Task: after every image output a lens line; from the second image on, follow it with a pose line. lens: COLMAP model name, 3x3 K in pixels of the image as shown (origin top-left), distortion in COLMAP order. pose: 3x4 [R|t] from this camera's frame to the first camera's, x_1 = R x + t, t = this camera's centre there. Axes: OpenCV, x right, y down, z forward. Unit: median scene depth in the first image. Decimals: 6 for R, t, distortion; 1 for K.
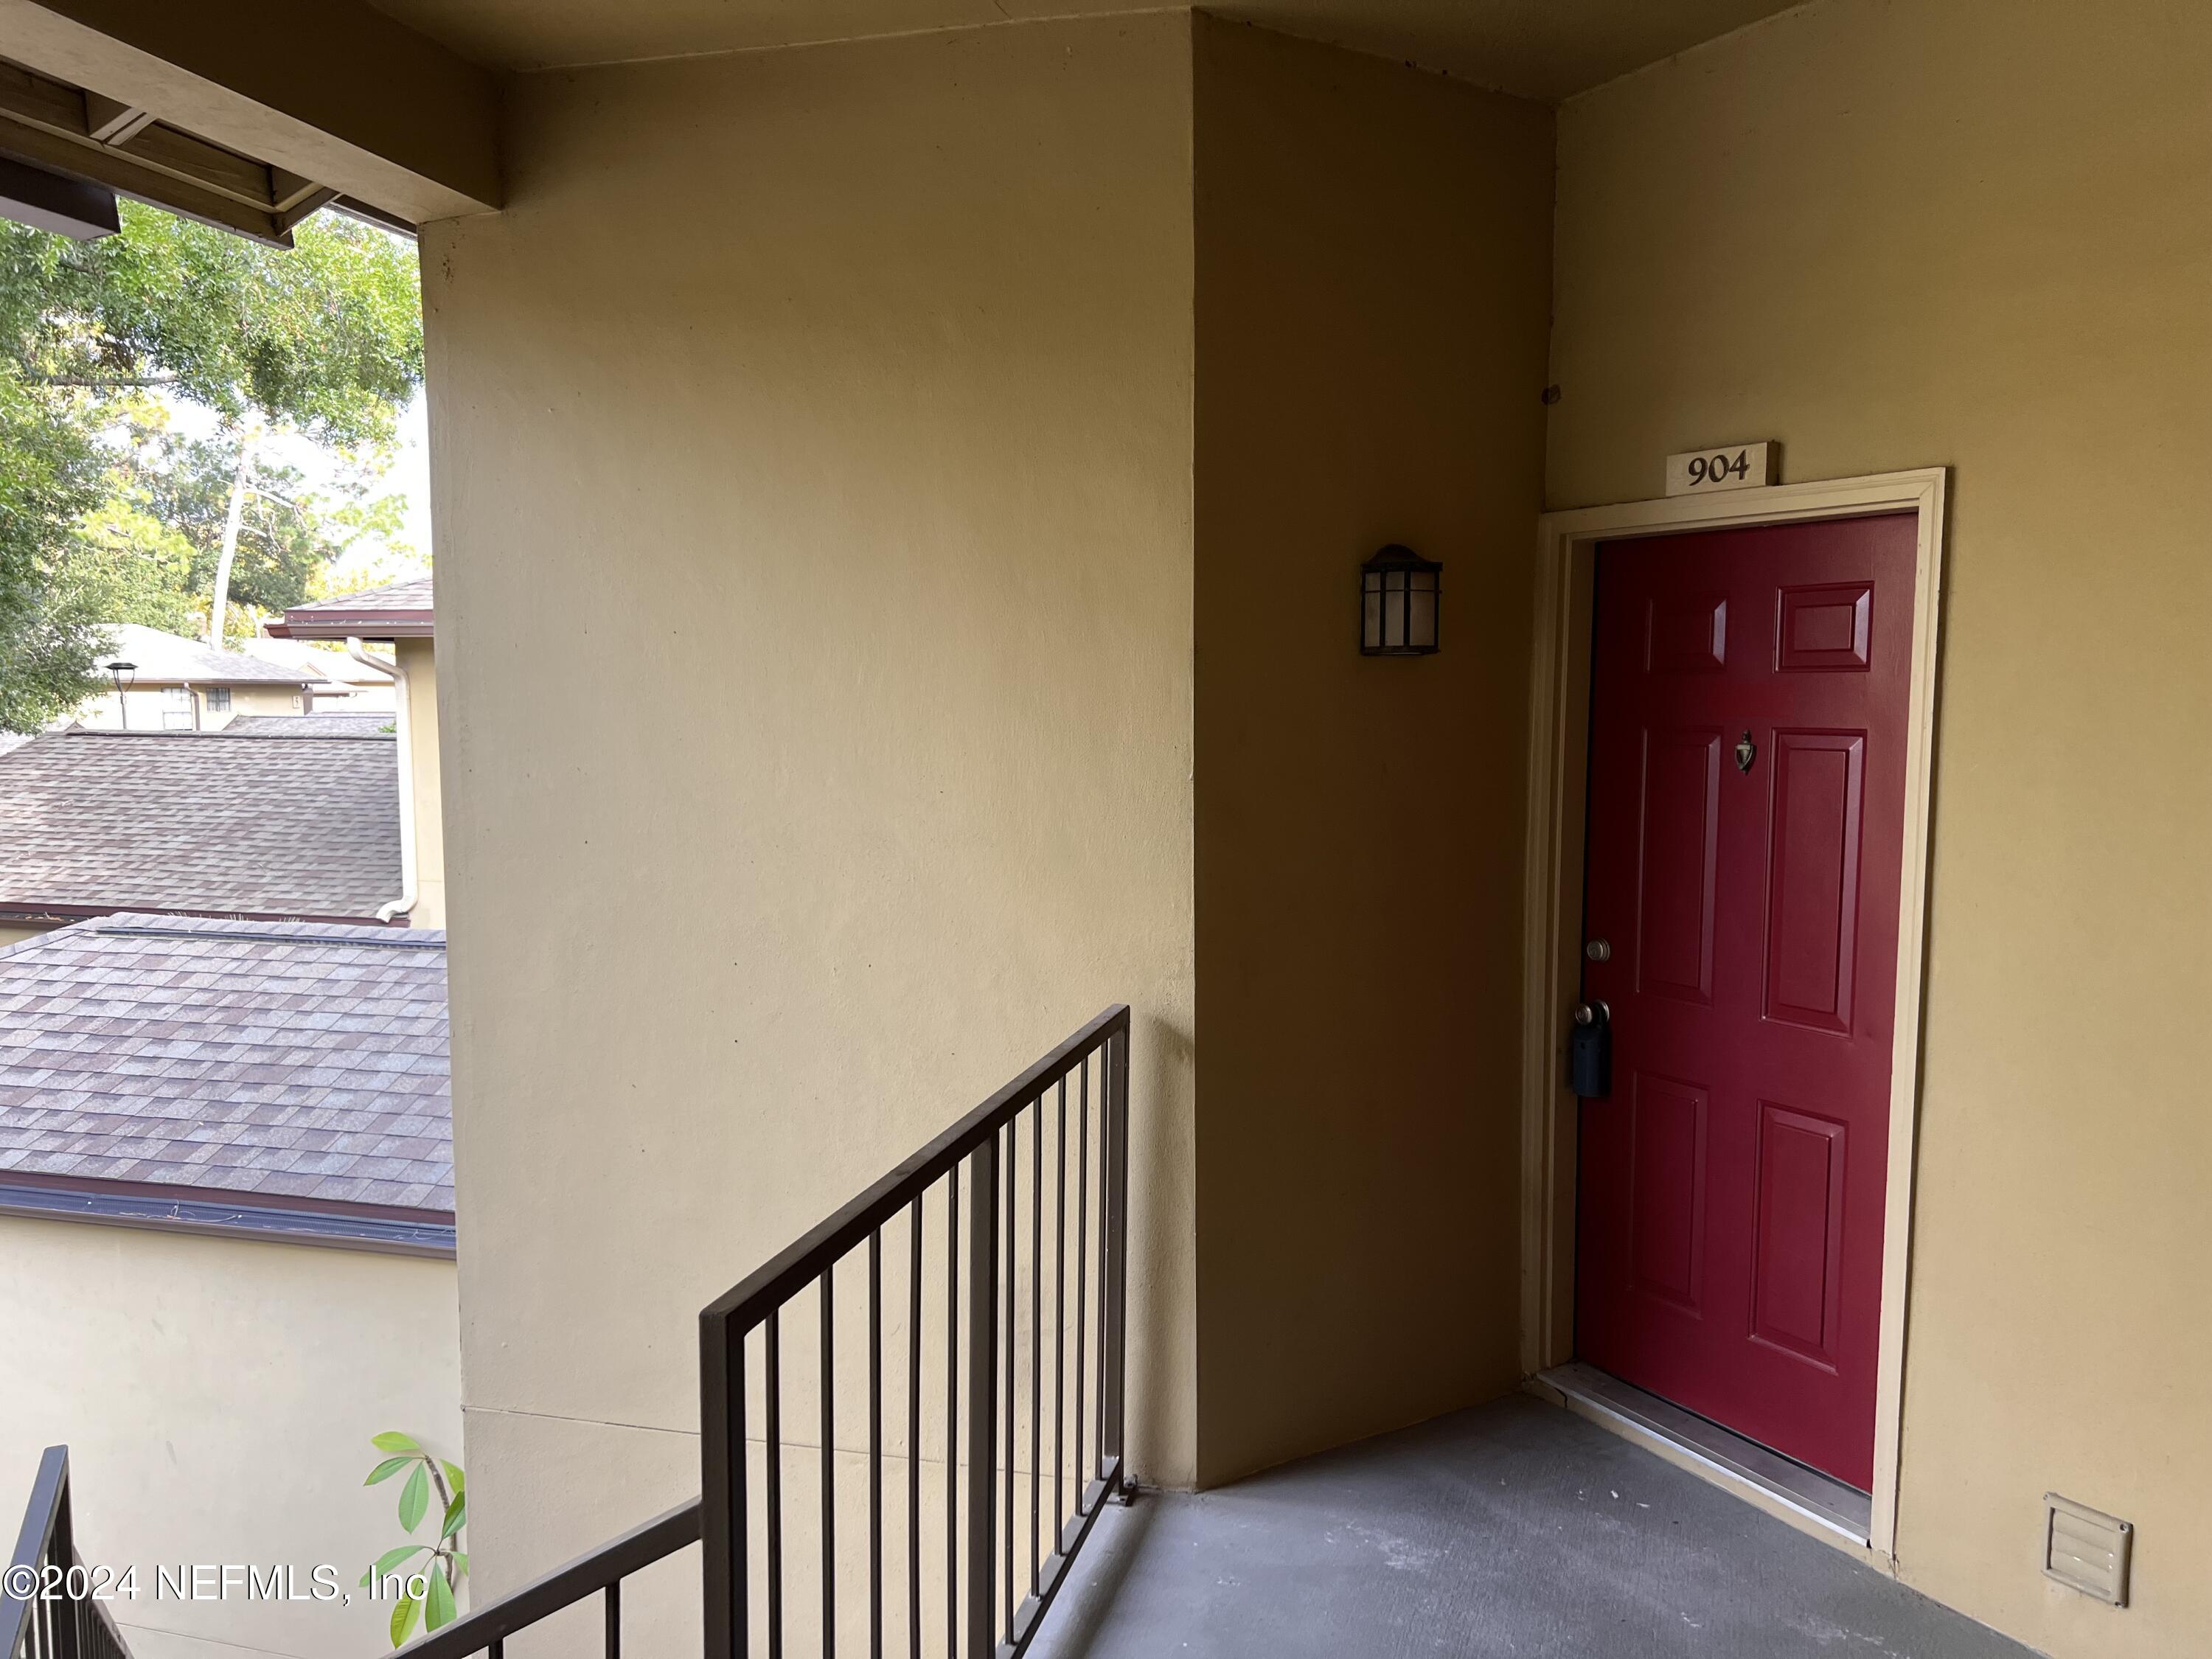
lens RADIAL K [[1677.2, 0, 1105.7], [0, 1677.2, 828.1], [0, 0, 1]] dist [-0.000964, -0.008227]
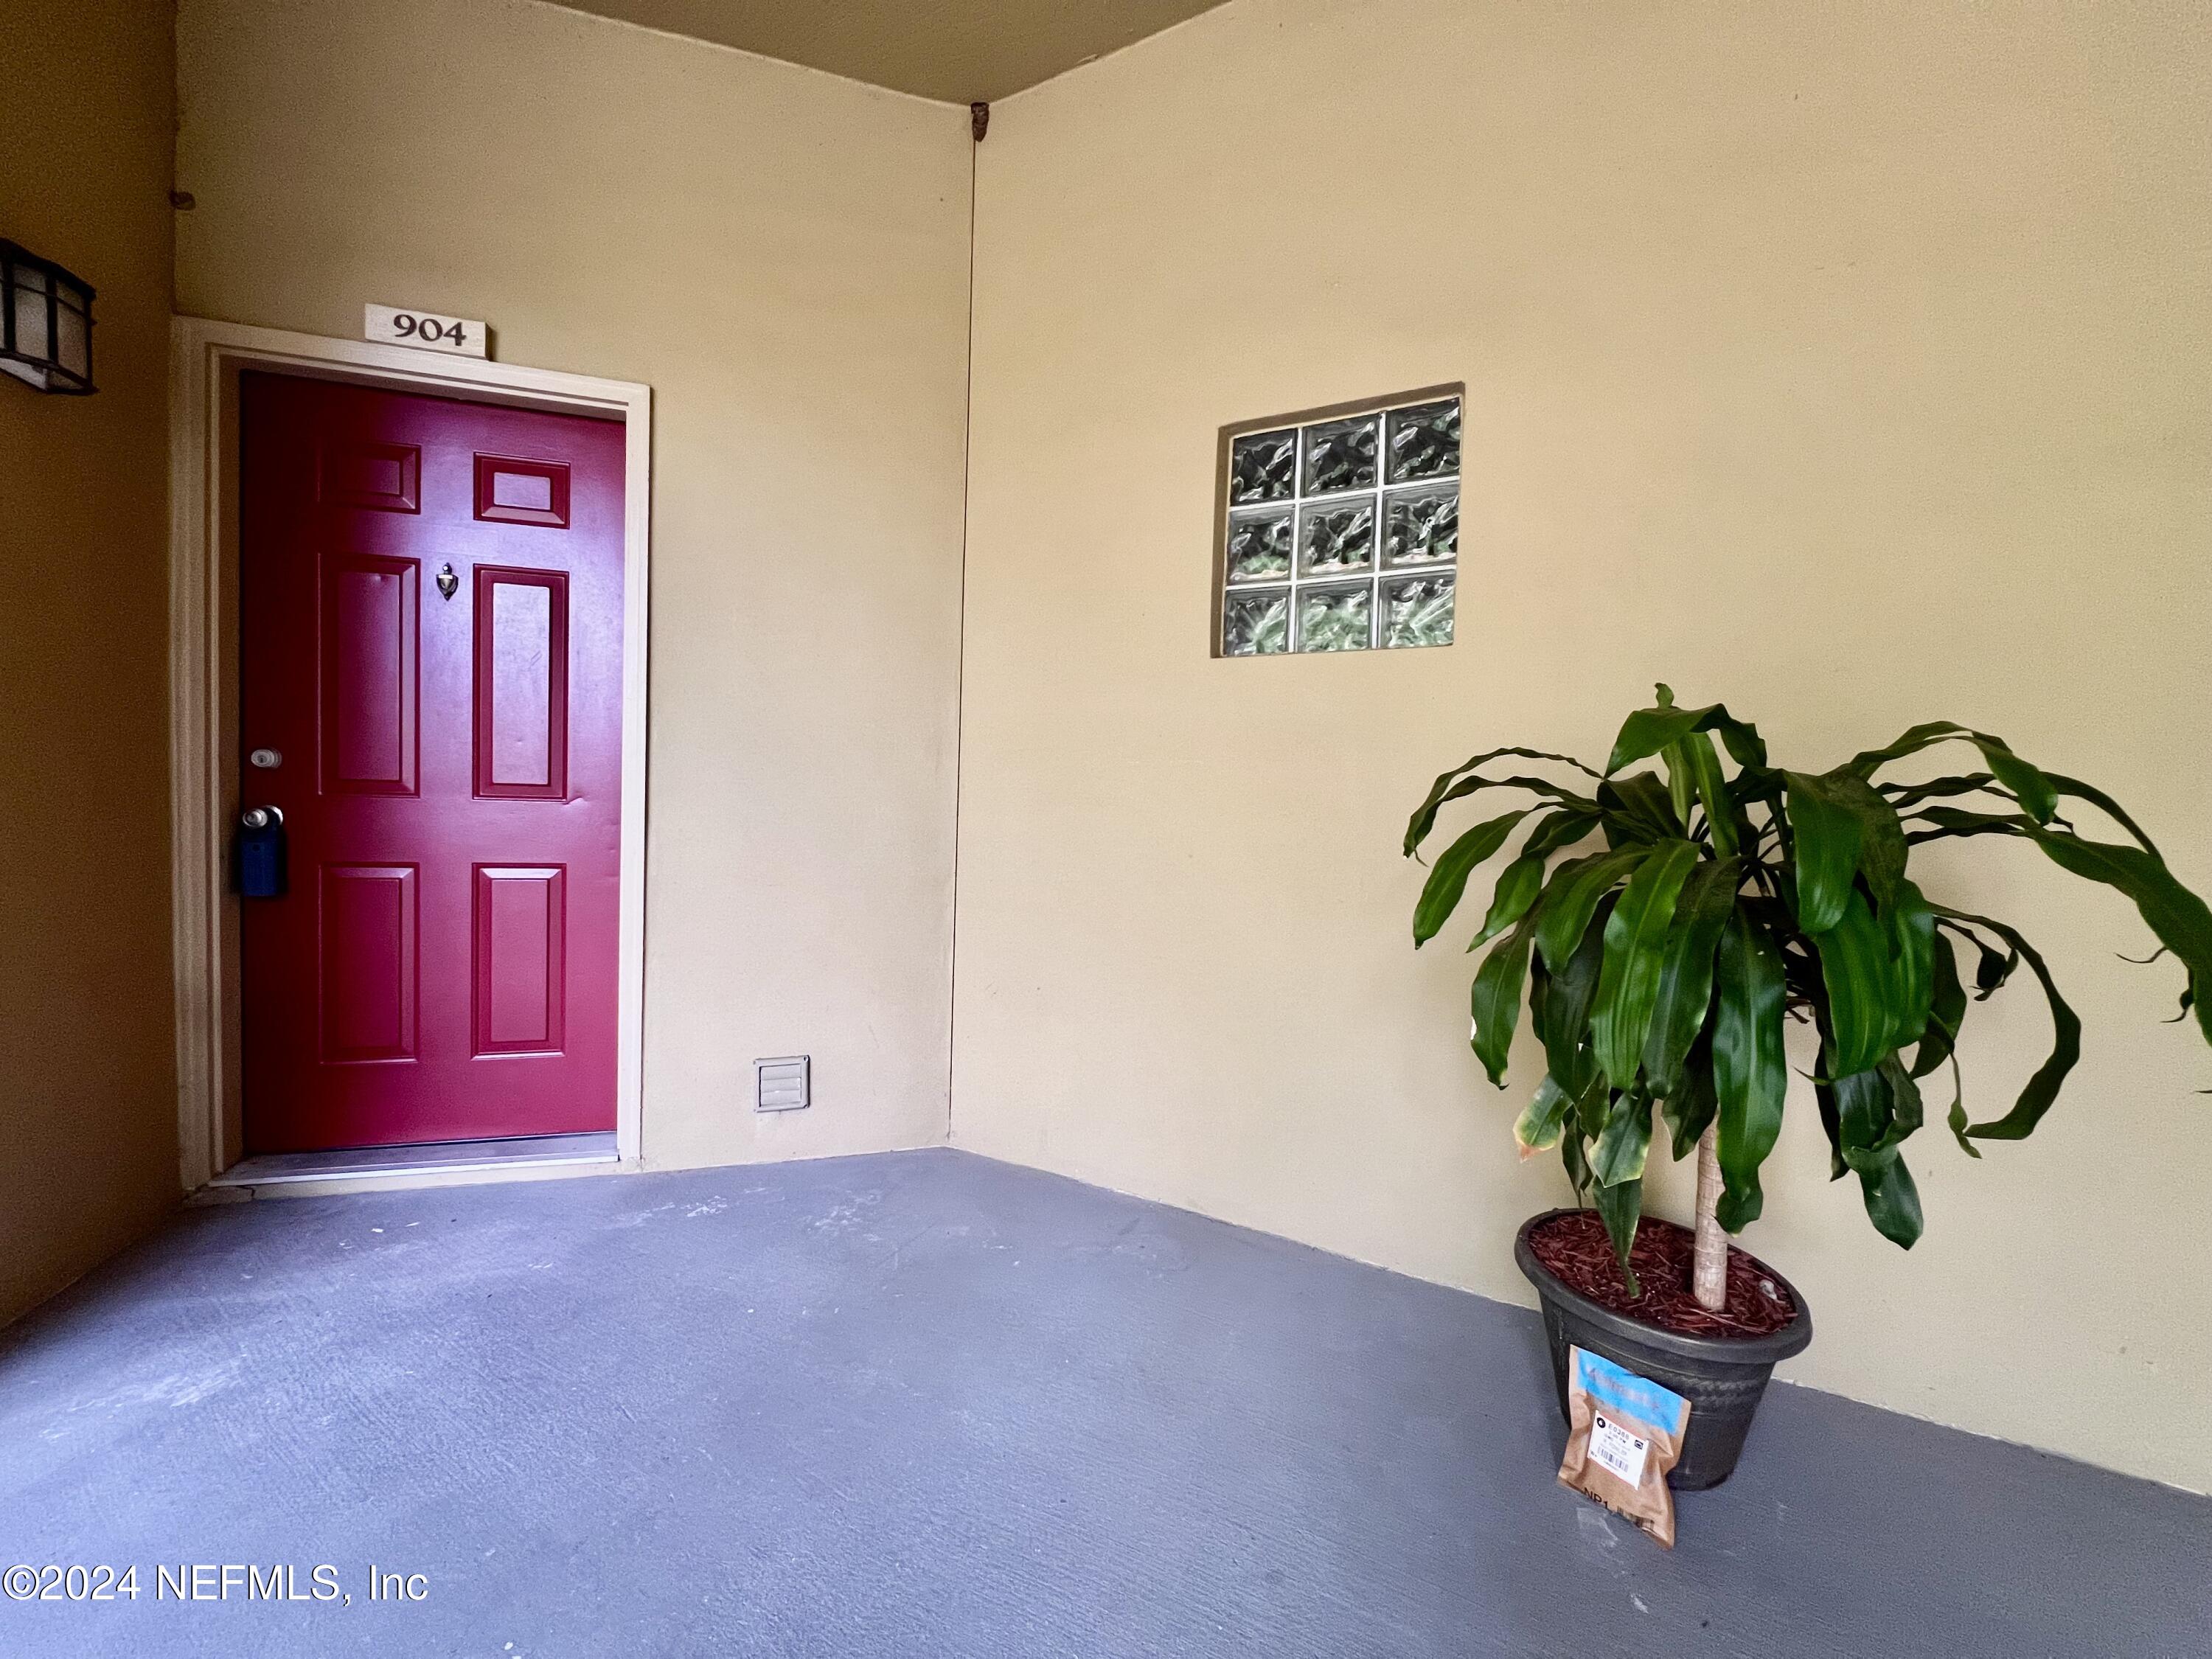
lens RADIAL K [[875.6, 0, 1106.3], [0, 875.6, 832.1], [0, 0, 1]] dist [-0.004492, -0.000491]
pose [[0.236370, -0.034368, 0.971055, -0.135427], [0.050295, 0.998467, 0.023096, 0.151932], [-0.970361, 0.043380, 0.237736, 0.399901]]
